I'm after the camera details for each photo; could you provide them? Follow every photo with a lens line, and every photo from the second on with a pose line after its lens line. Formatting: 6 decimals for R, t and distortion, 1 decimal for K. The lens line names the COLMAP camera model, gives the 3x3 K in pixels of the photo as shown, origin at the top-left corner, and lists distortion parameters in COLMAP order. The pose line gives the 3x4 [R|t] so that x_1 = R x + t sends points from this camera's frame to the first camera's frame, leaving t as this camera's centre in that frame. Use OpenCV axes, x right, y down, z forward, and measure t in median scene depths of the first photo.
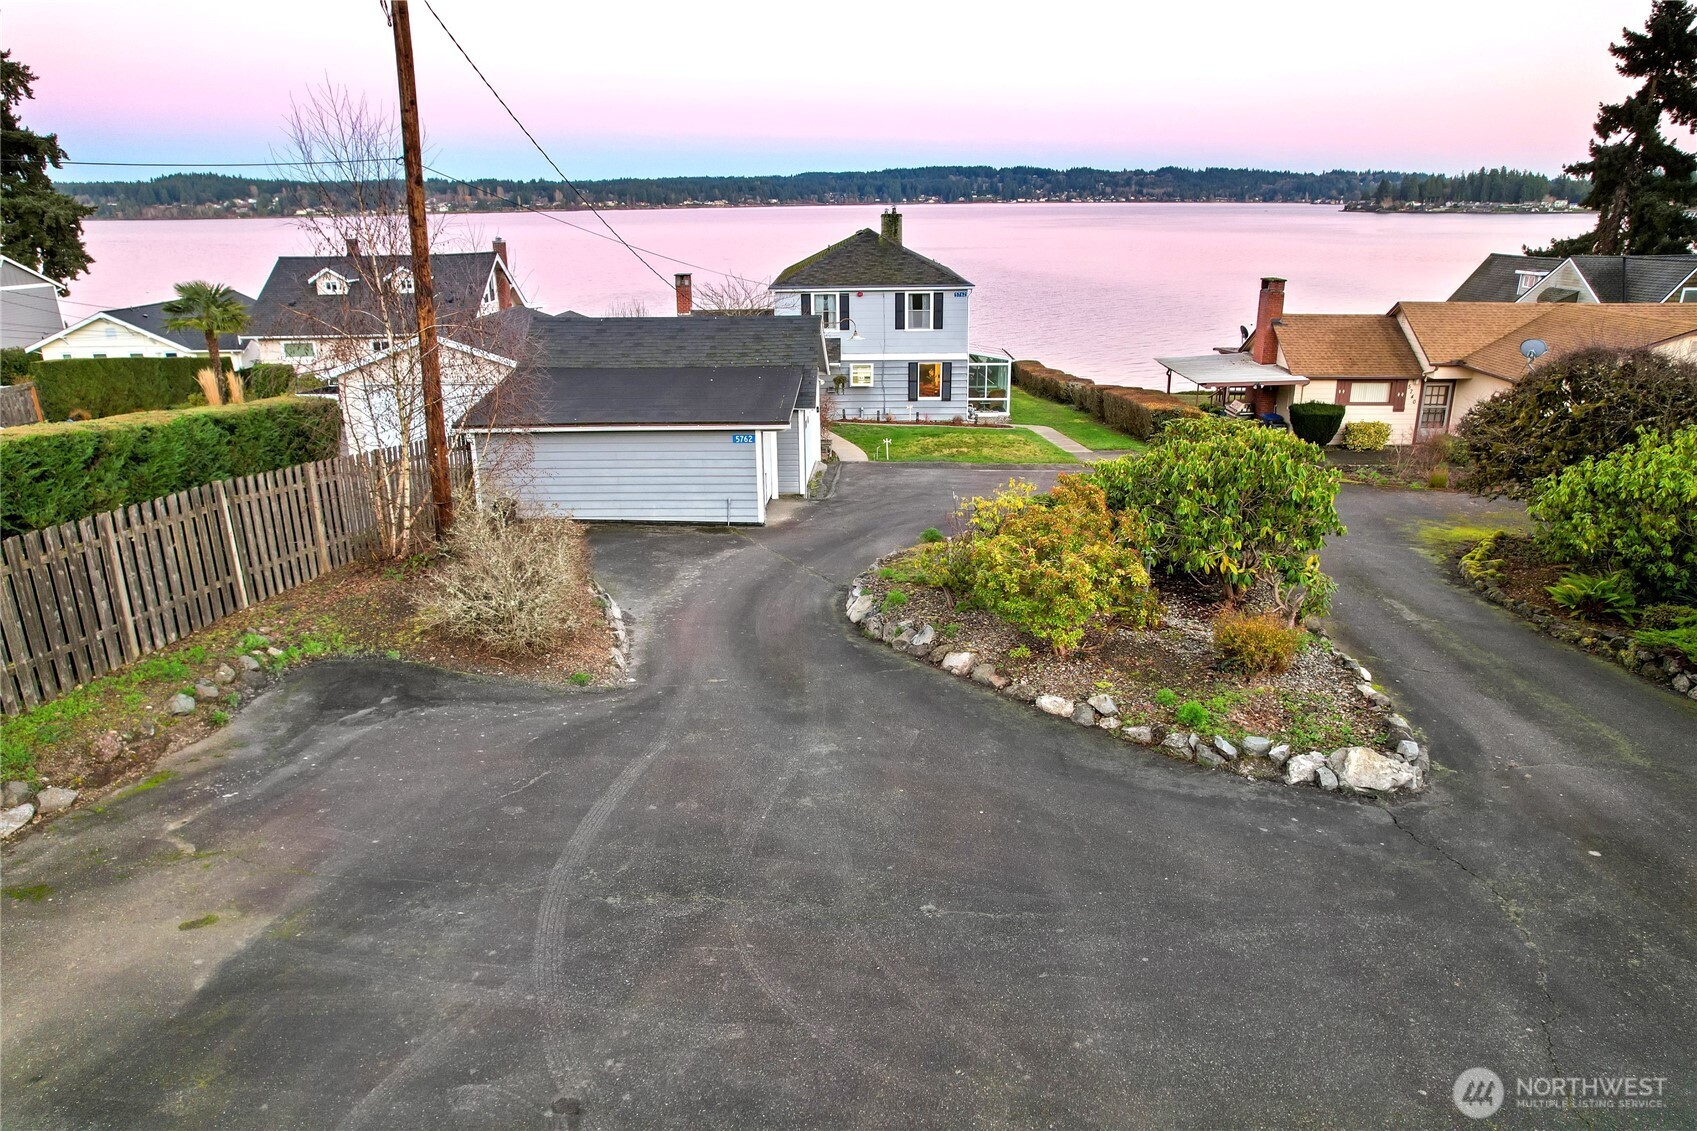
lens RADIAL K [[1080.9, 0, 848.5], [0, 1080.9, 565.5], [0, 0, 1]] dist [-0.066690, 0.062988]
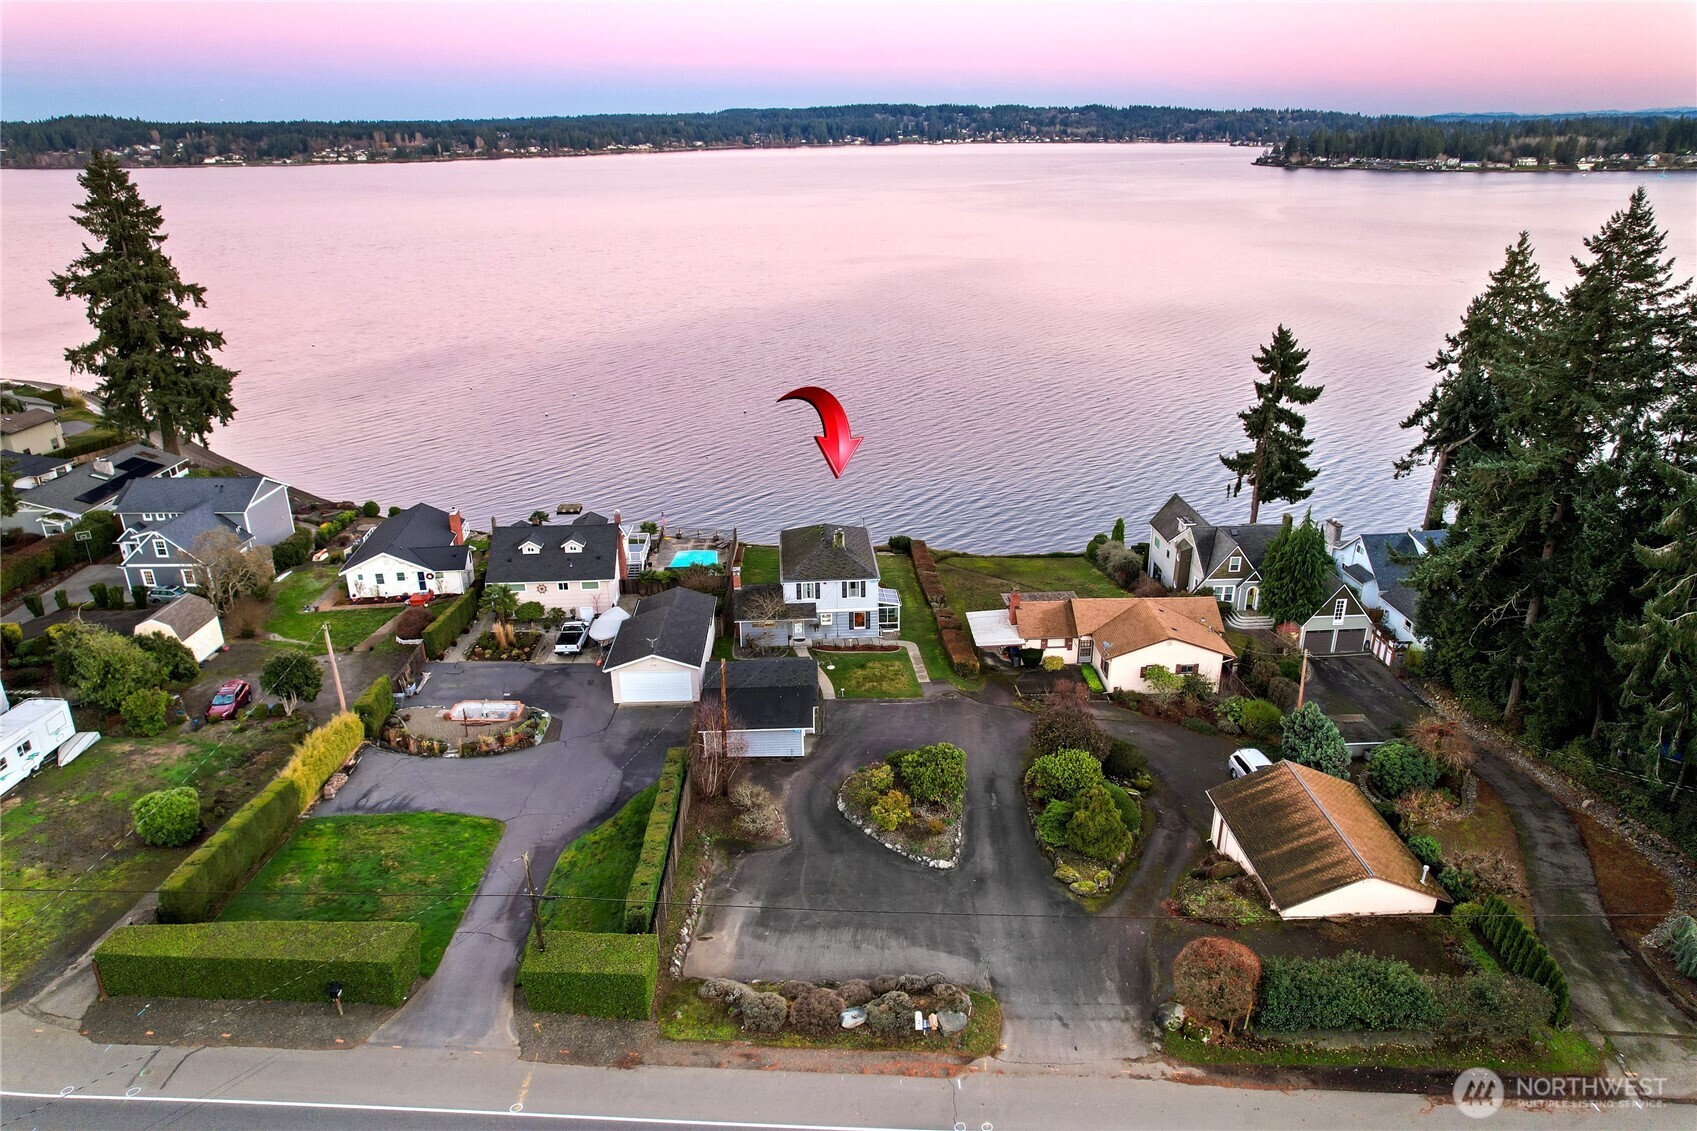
lens RADIAL K [[1080.9, 0, 848.5], [0, 1080.9, 565.5], [0, 0, 1]] dist [-0.066690, 0.062988]
pose [[0.997875, -0.024553, 0.060359, -0.067795], [0.021049, 0.998094, 0.058019, -0.401472], [-0.061669, -0.056625, 0.996489, -1.051229]]
